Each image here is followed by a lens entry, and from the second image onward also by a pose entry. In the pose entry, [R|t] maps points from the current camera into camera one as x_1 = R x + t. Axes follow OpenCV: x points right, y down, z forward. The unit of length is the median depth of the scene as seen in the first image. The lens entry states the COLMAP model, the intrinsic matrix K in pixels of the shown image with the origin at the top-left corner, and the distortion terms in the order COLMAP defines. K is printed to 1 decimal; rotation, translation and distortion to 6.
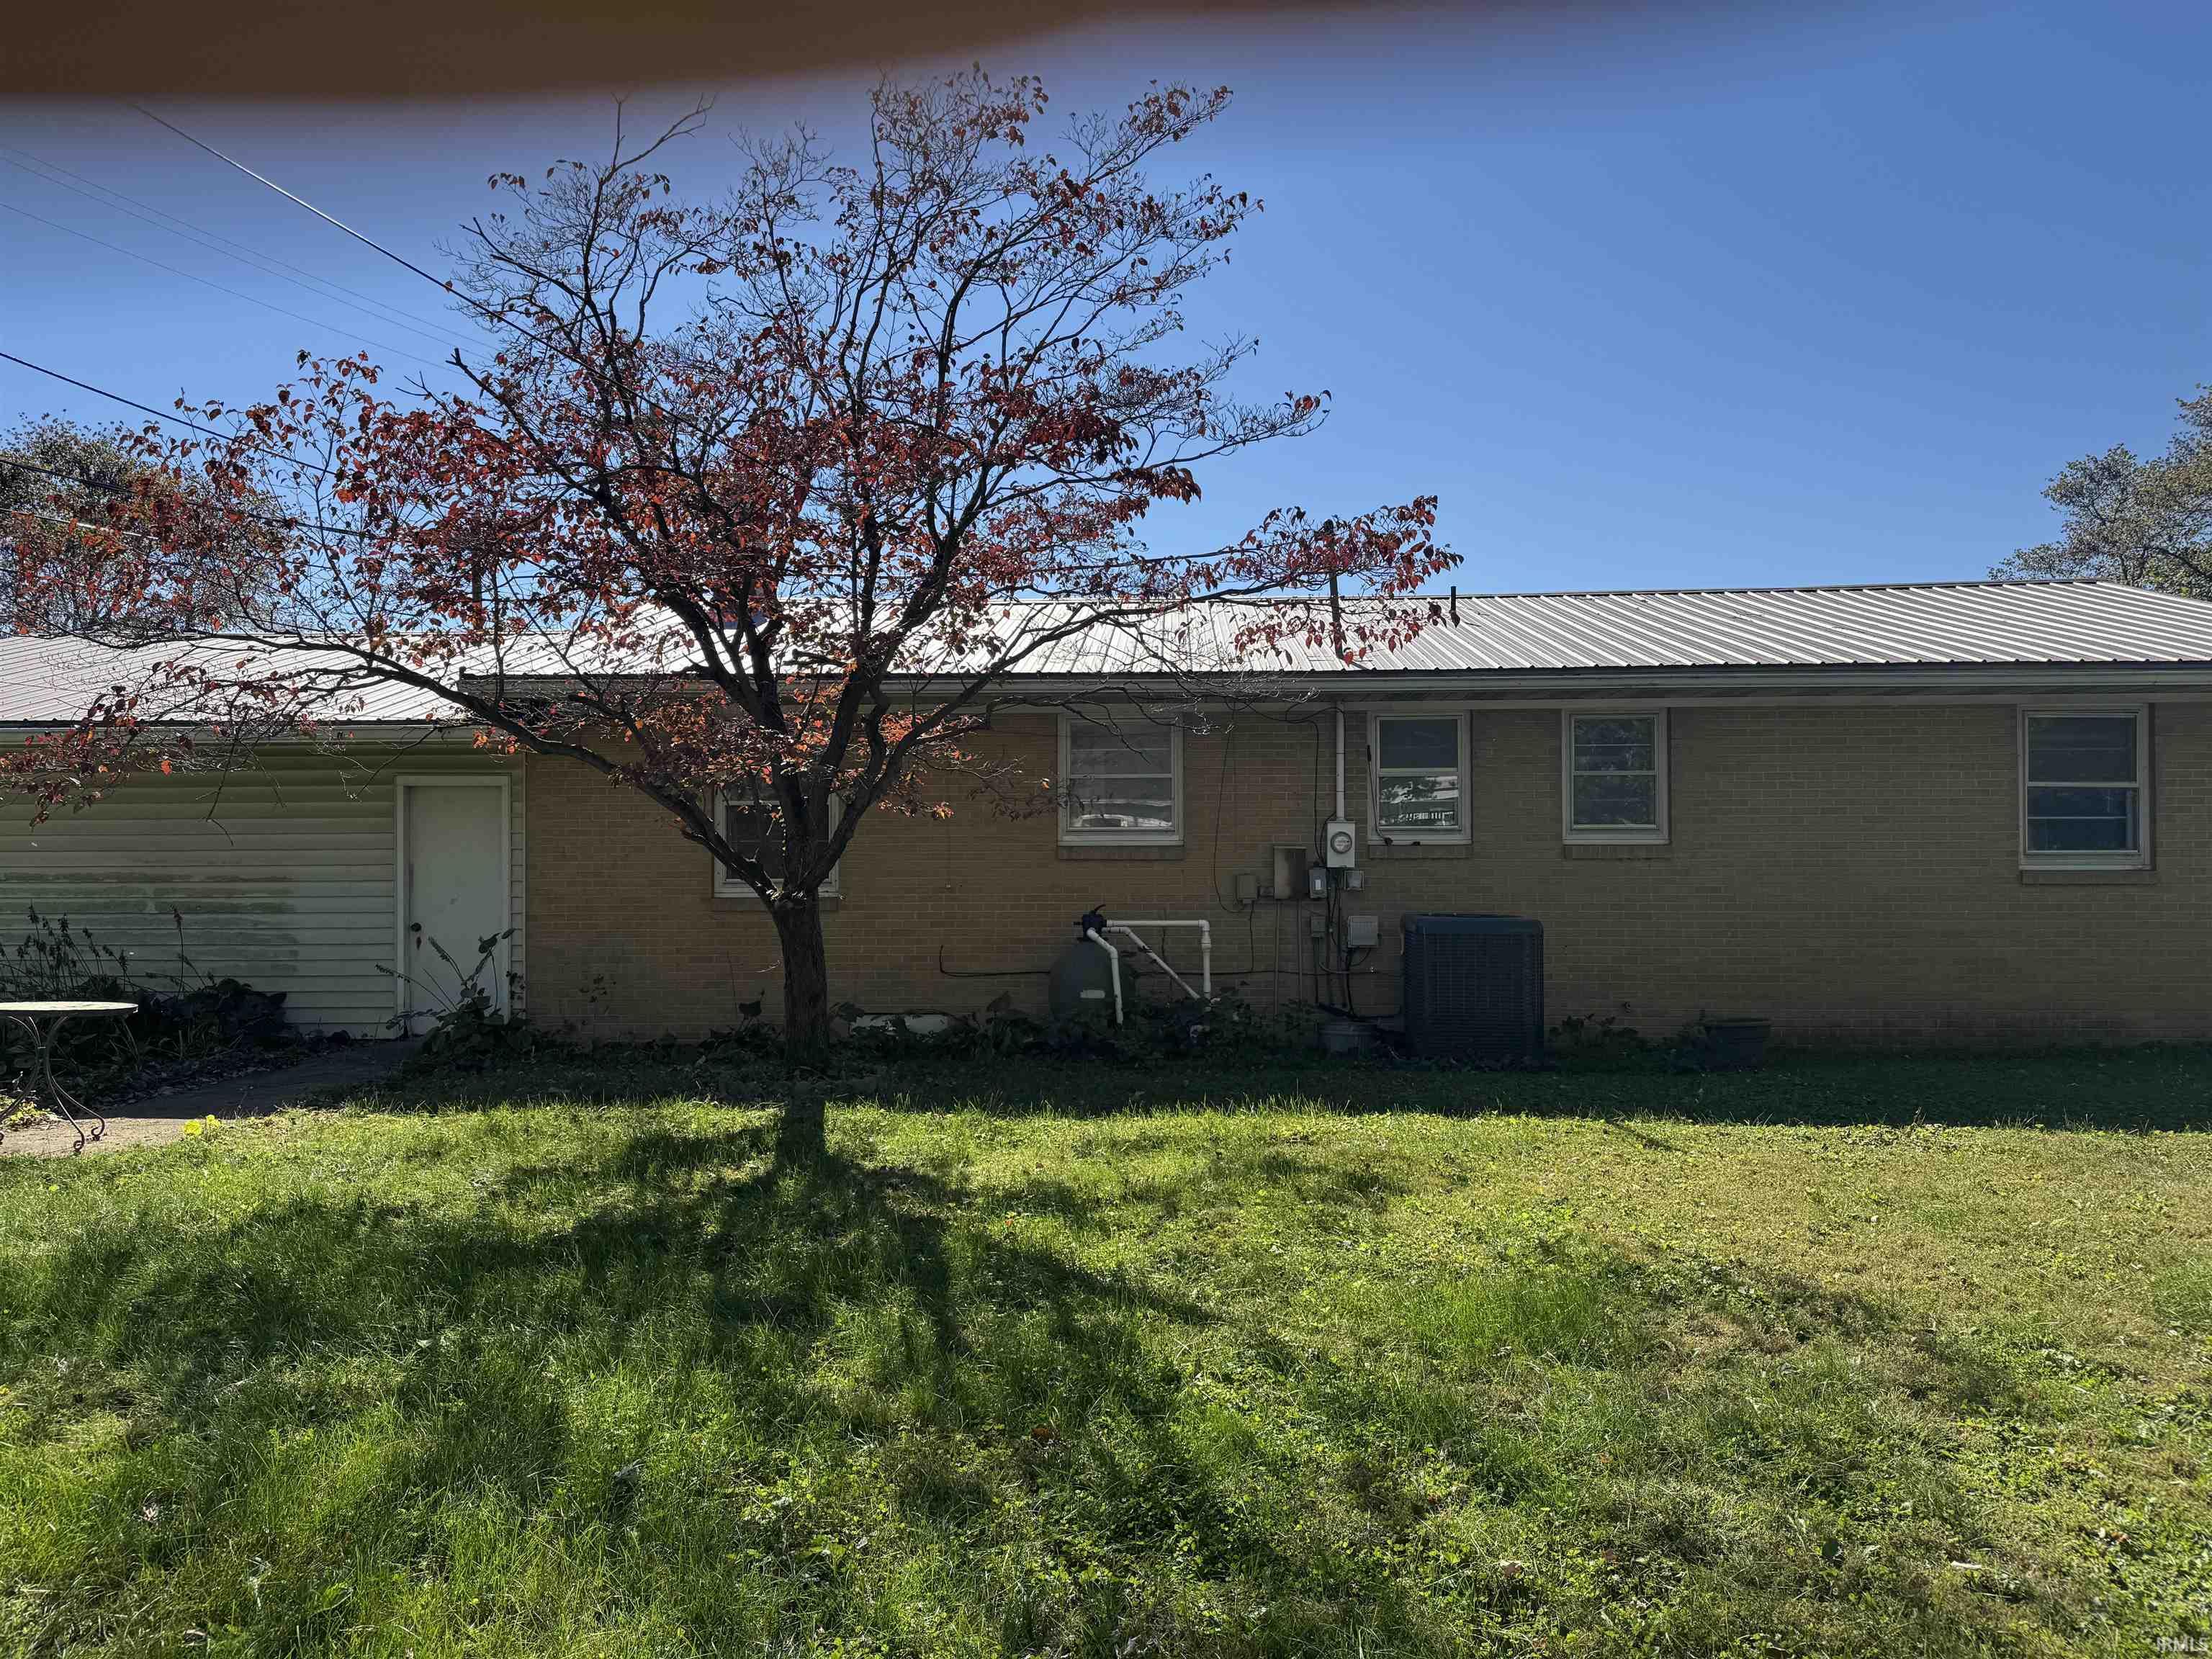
lens RADIAL K [[1545.1, 0, 1107.8], [0, 1545.1, 820.0], [0, 0, 1]] dist [0.039934, -0.001587]
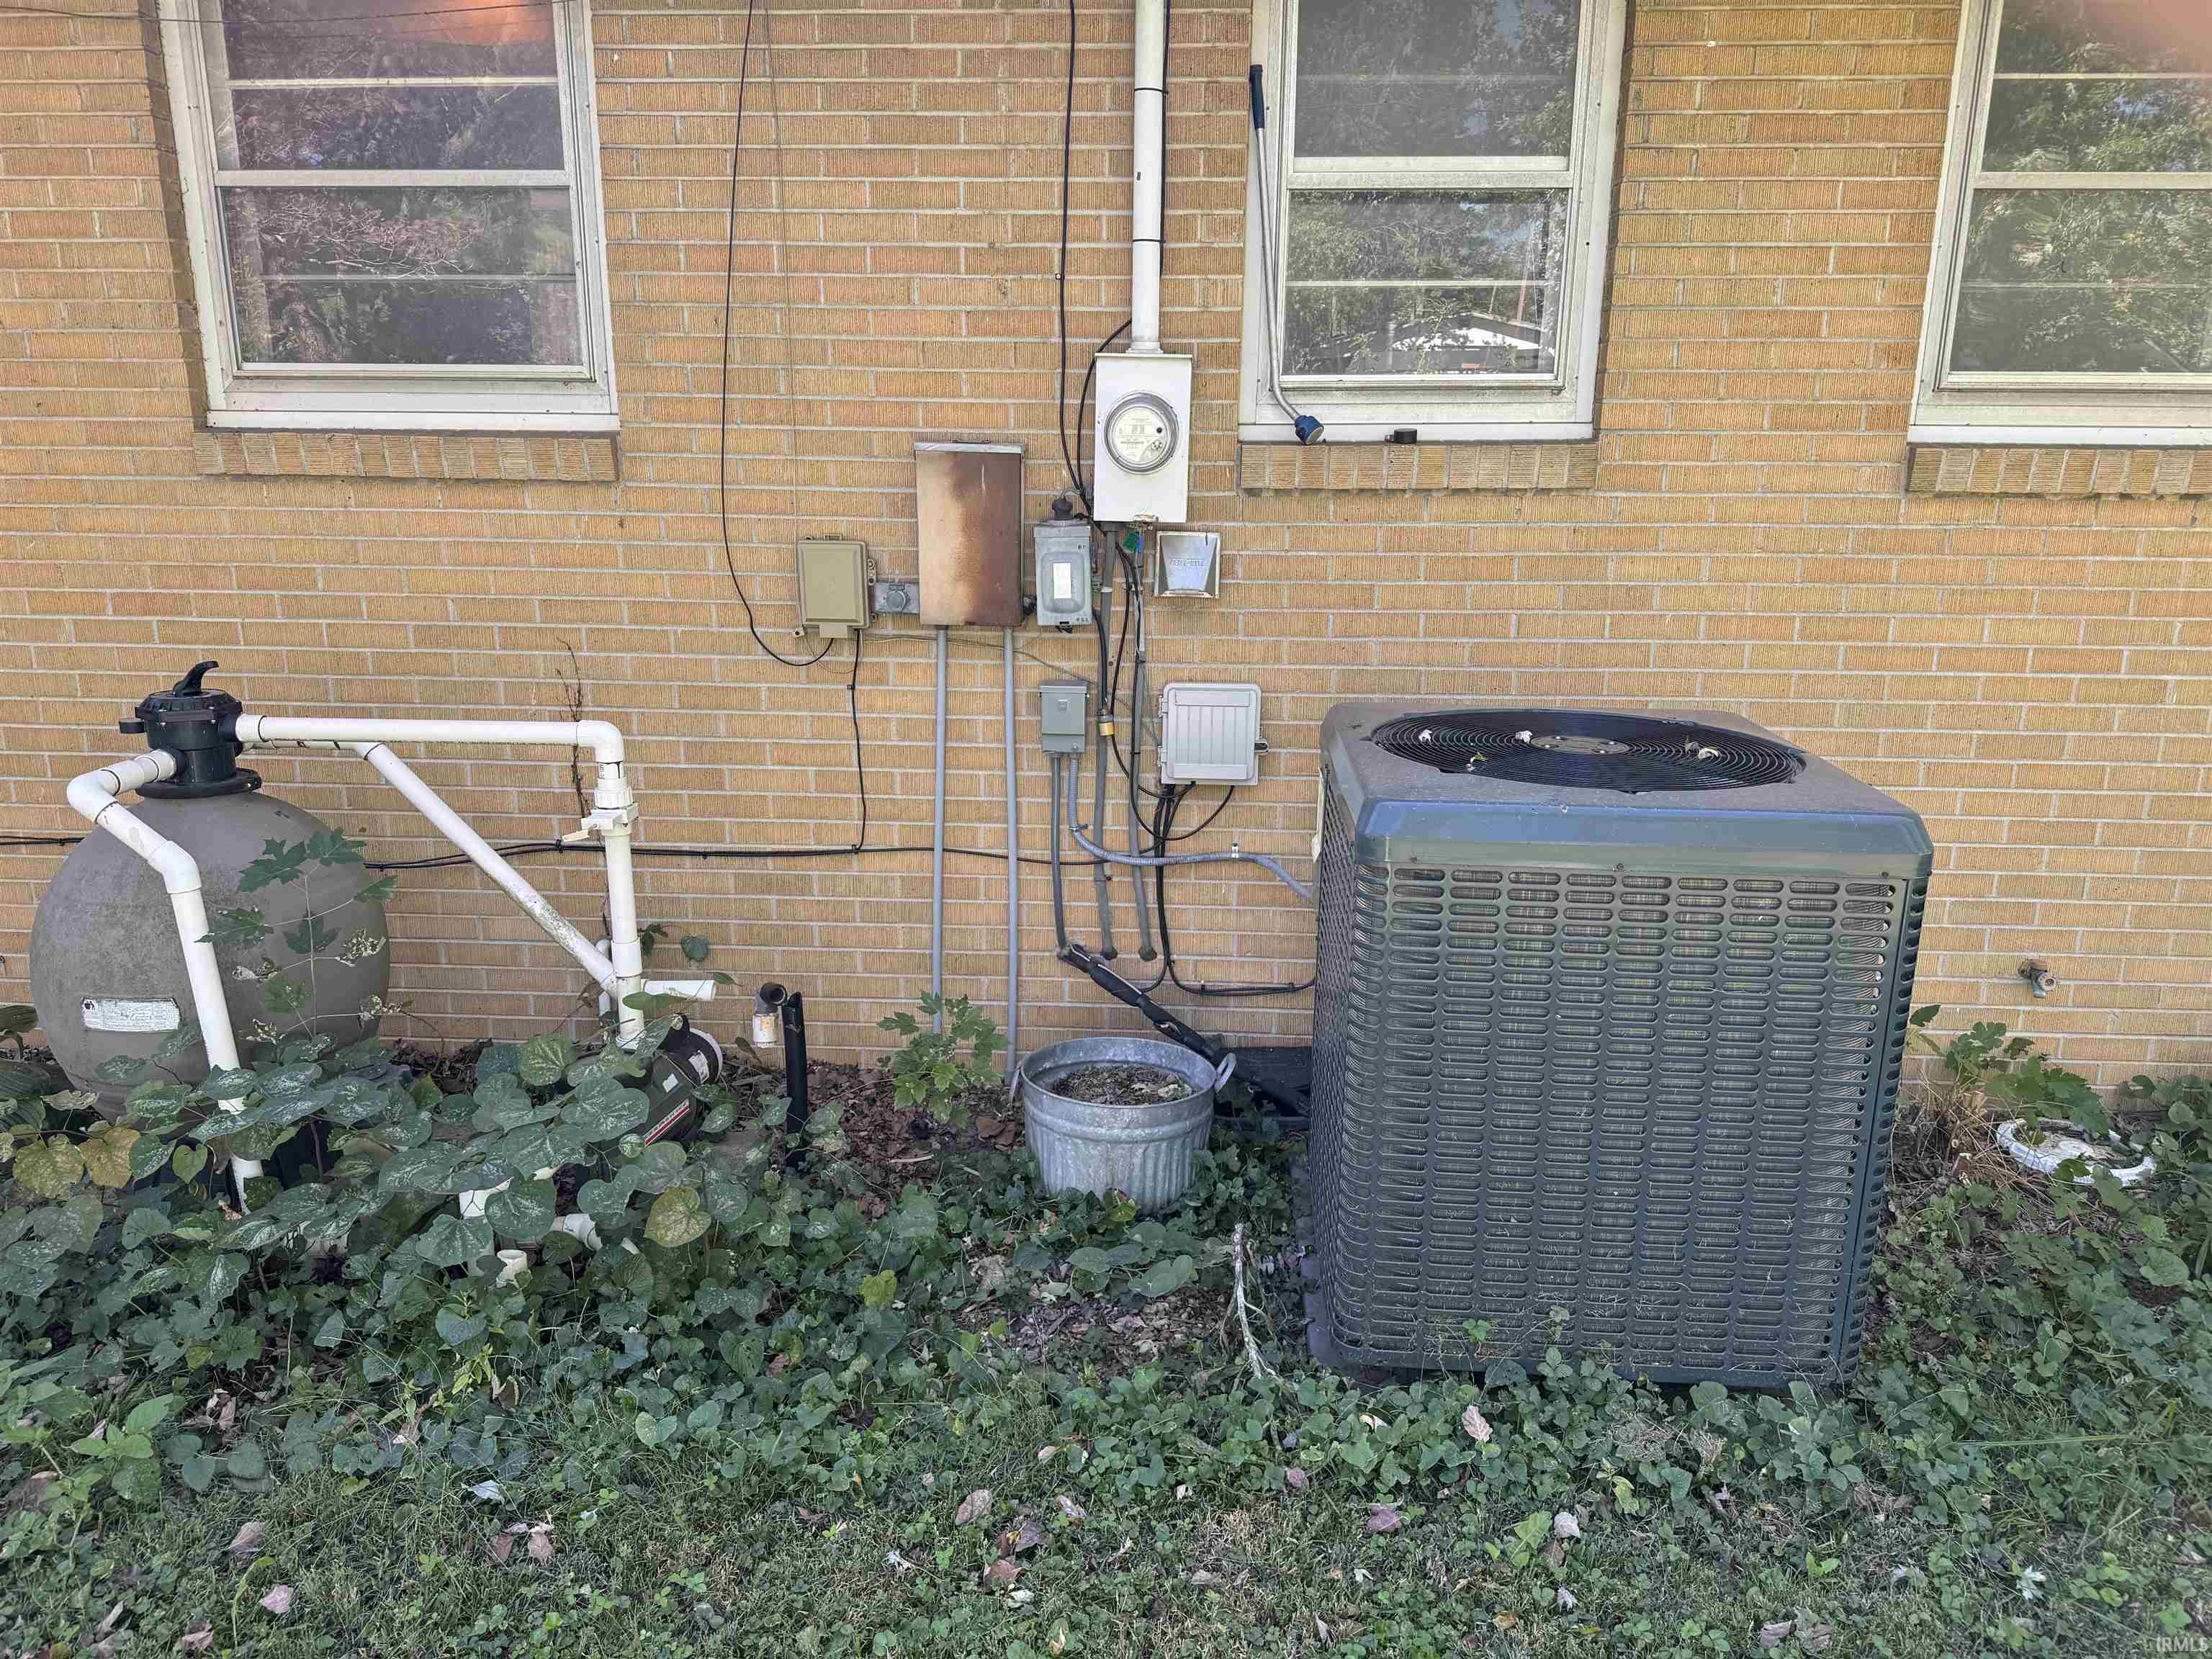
lens RADIAL K [[1545.1, 0, 1089.7], [0, 1545.1, 836.9], [0, 0, 1]] dist [0.039934, -0.001587]
pose [[0.999937, 0.009794, 0.005400, 0.139561], [-0.010885, 0.963156, 0.268722, 0.009733], [-0.002569, -0.268763, 0.963203, 0.699405]]
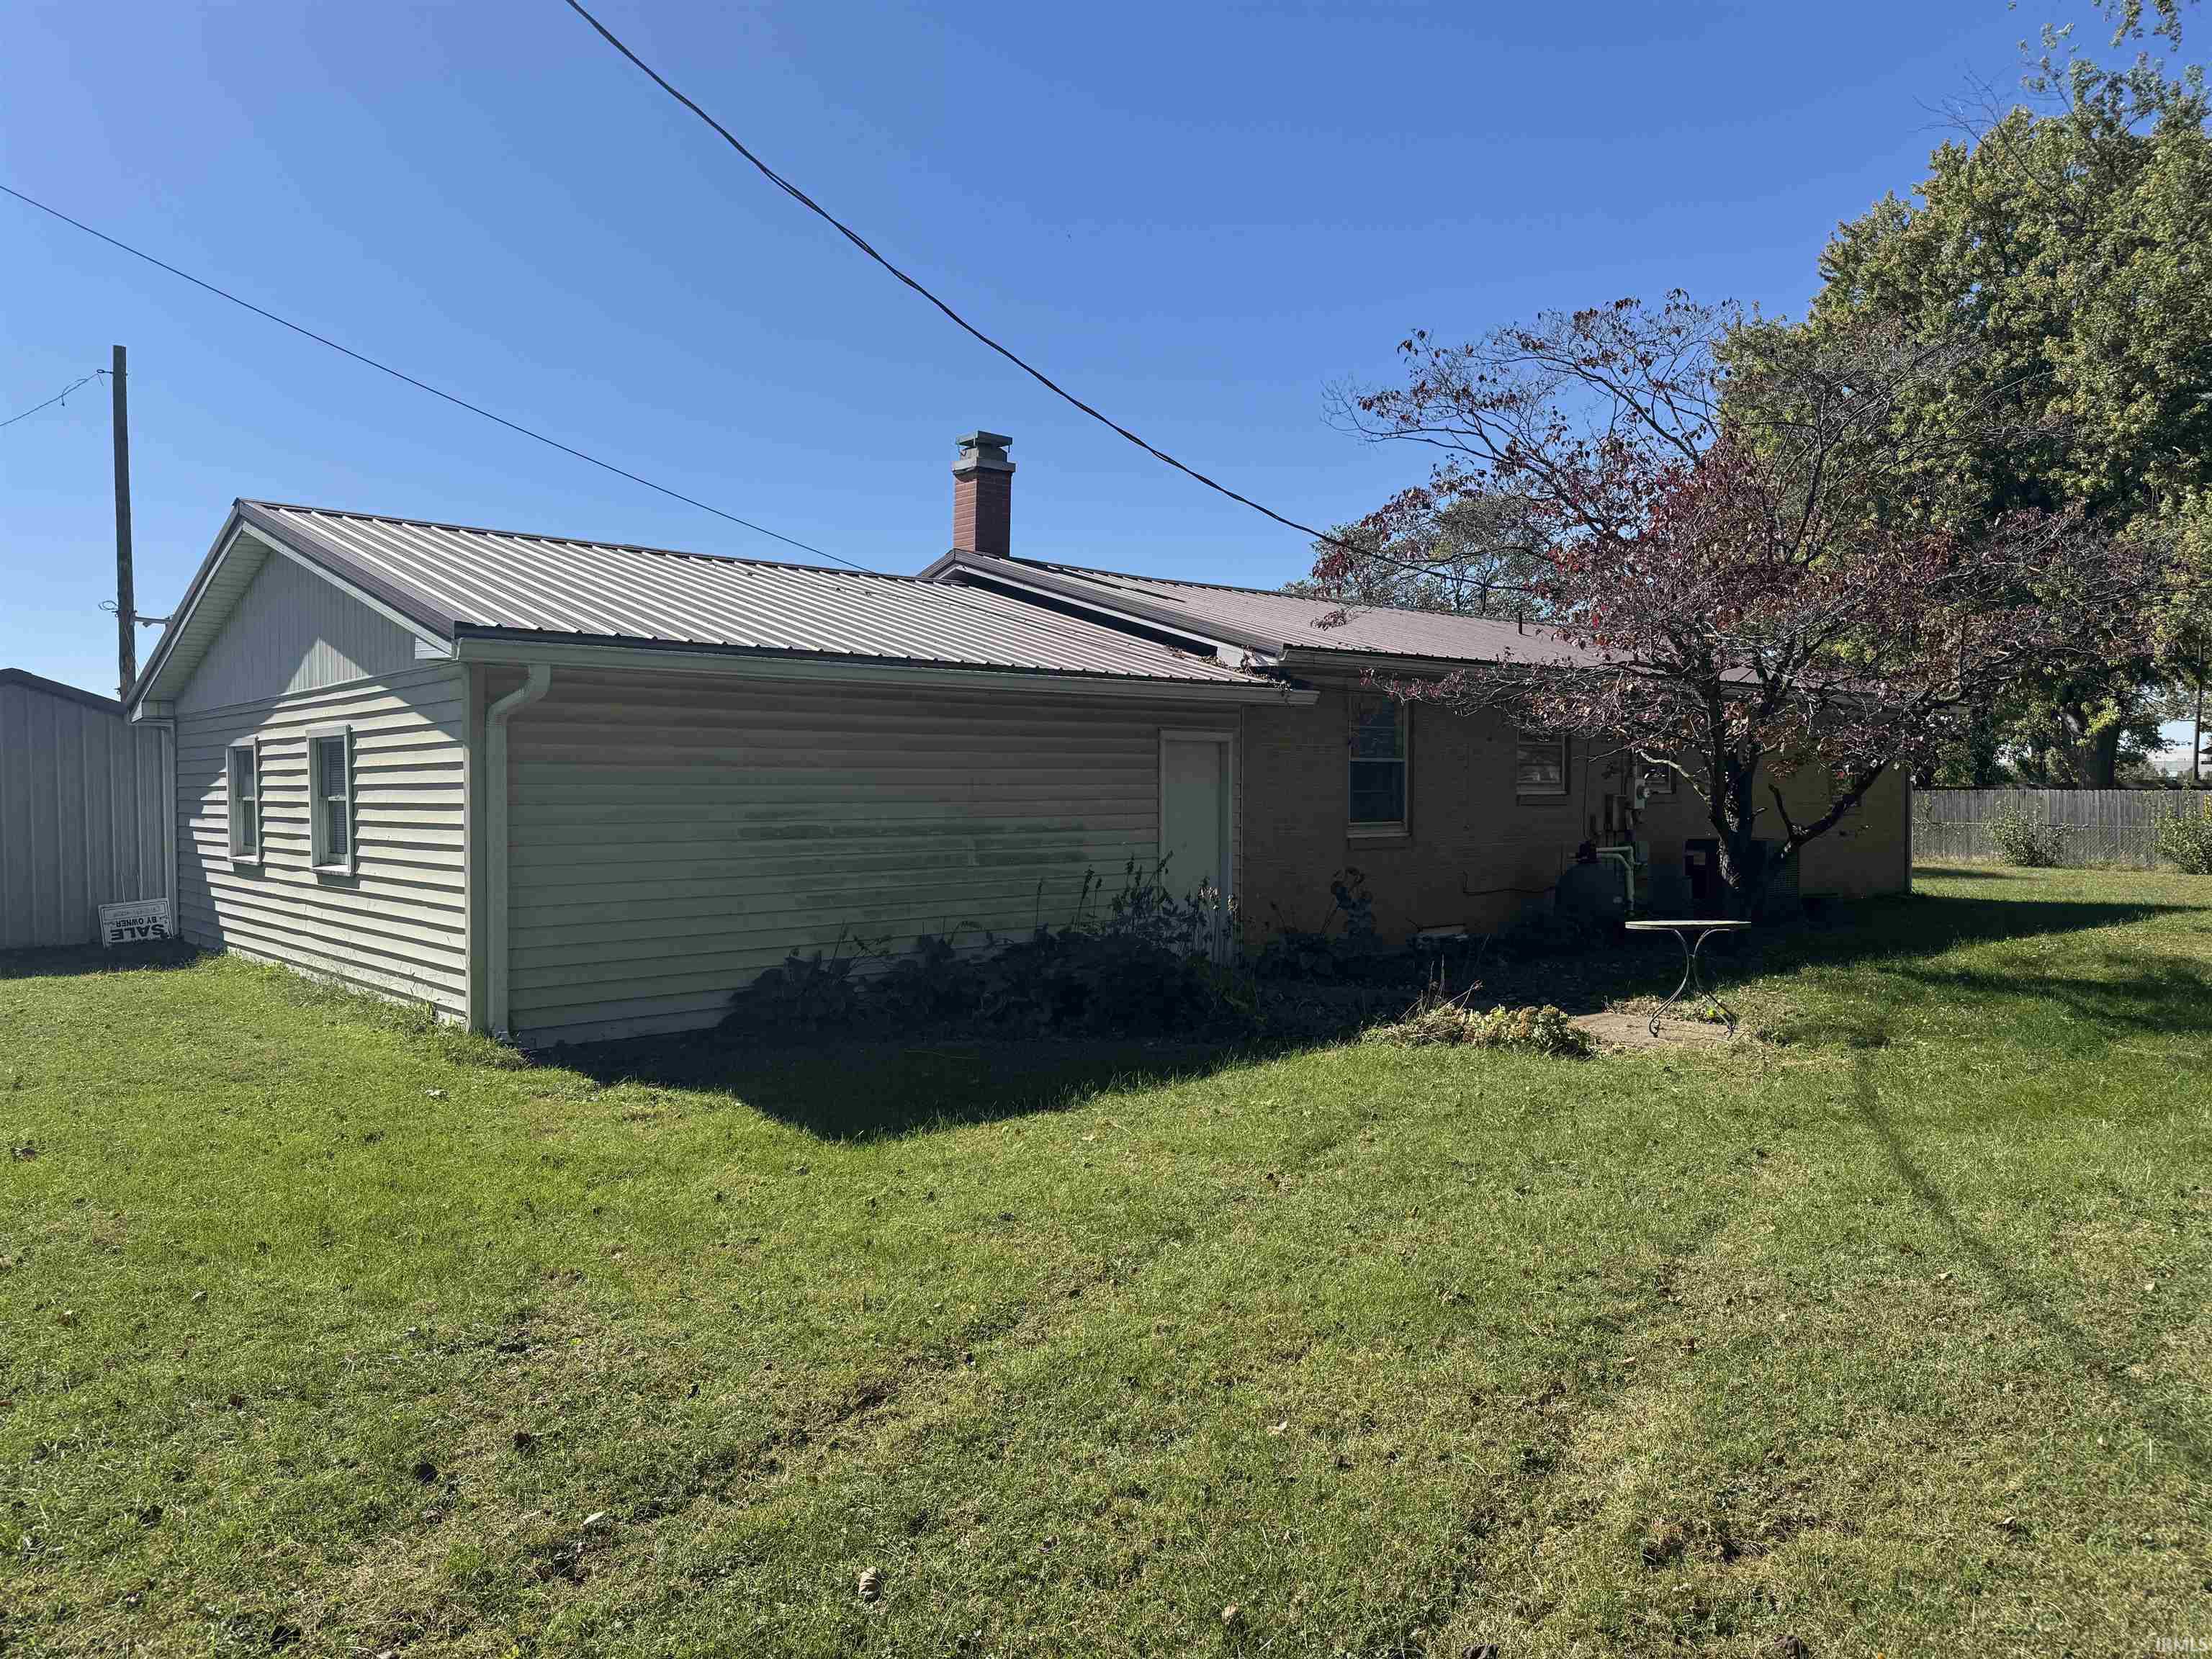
lens RADIAL K [[1545.1, 0, 1109.2], [0, 1545.1, 824.2], [0, 0, 1]] dist [0.039934, -0.001587]
pose [[0.729702, -0.013879, 0.683624, -1.226541], [-0.004059, 0.999688, 0.024629, 0.010623], [-0.683753, -0.020747, 0.729419, 0.259933]]
